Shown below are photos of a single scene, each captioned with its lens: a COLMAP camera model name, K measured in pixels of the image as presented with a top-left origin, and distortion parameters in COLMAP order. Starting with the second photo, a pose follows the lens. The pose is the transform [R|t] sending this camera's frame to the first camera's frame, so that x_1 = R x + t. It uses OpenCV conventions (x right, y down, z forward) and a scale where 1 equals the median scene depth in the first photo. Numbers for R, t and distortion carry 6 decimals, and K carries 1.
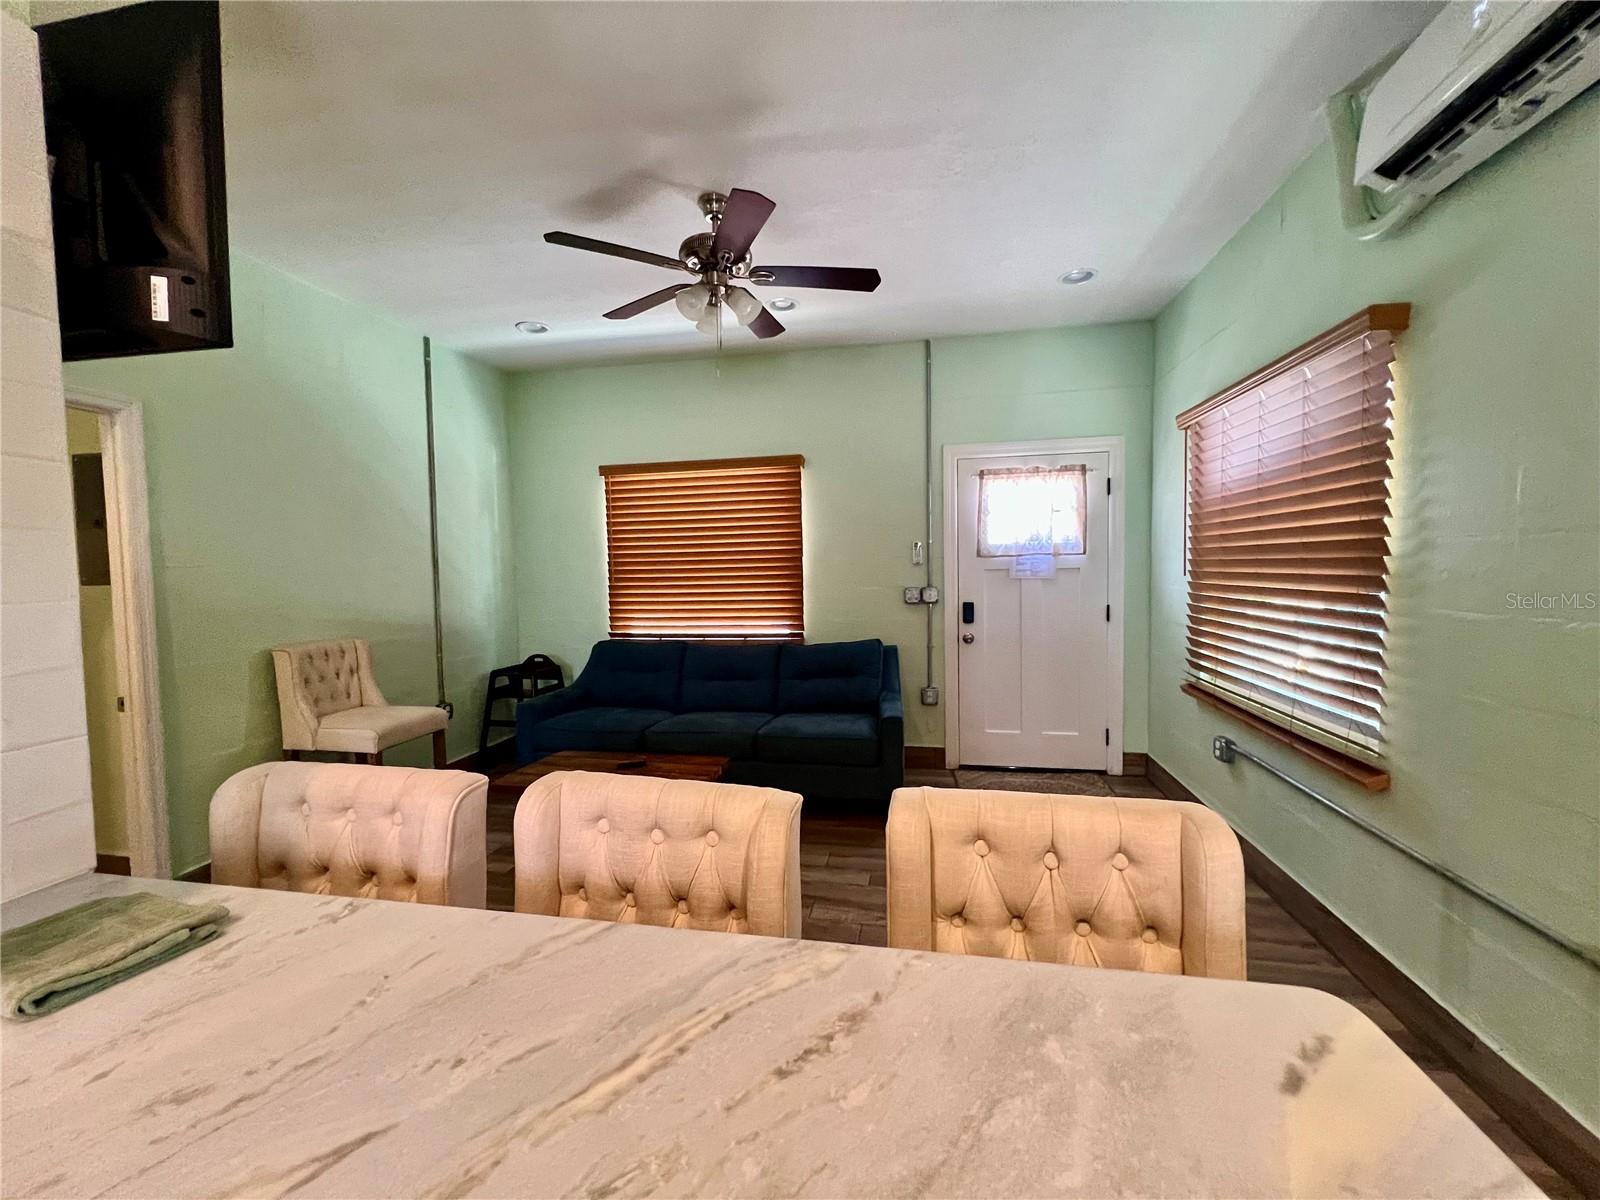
lens RADIAL K [[642.6, 0, 800.0], [0, 642.6, 600.0], [0, 0, 1]] dist [-0.001208, -0.000253]
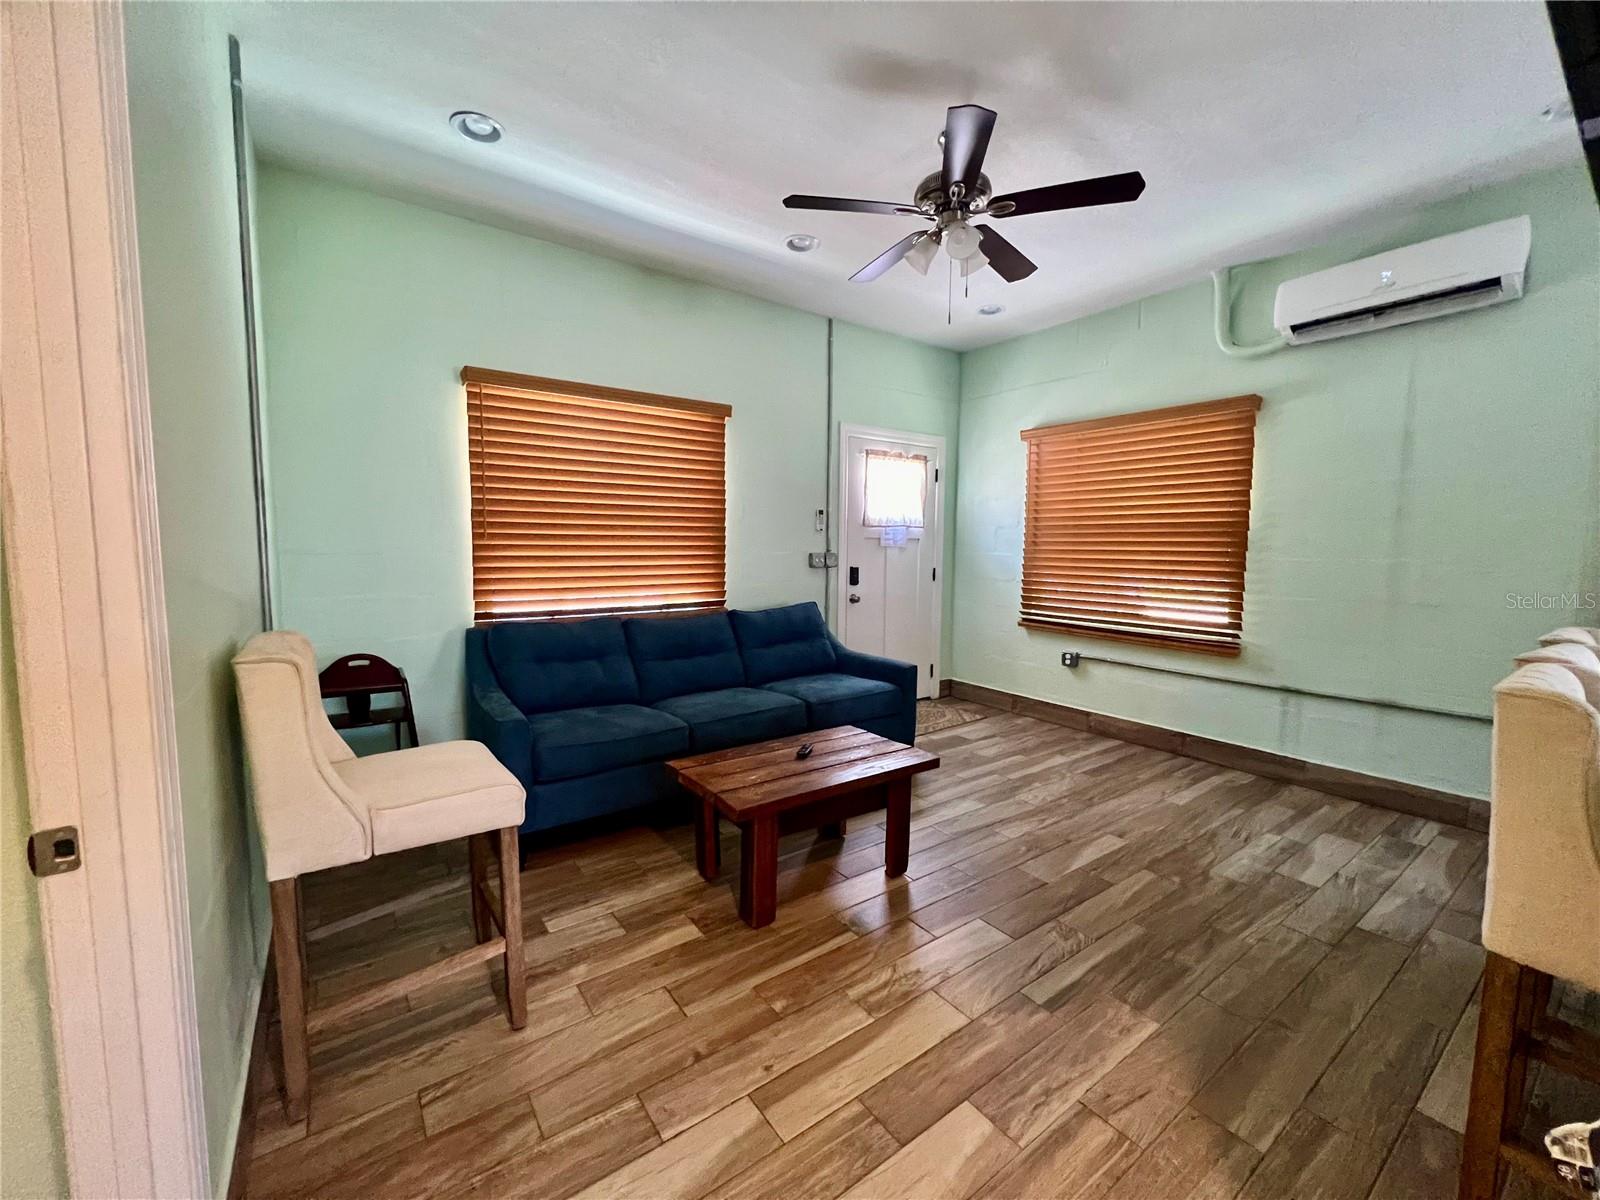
lens RADIAL K [[638.1, 0, 800.0], [0, 638.1, 600.0], [0, 0, 1]] dist [-0.002366, -0.000062]
pose [[0.686719, -0.038558, 0.725900, -0.608244], [0.016860, 0.999168, 0.037123, 0.019020], [-0.726728, -0.013255, 0.686798, 0.303427]]
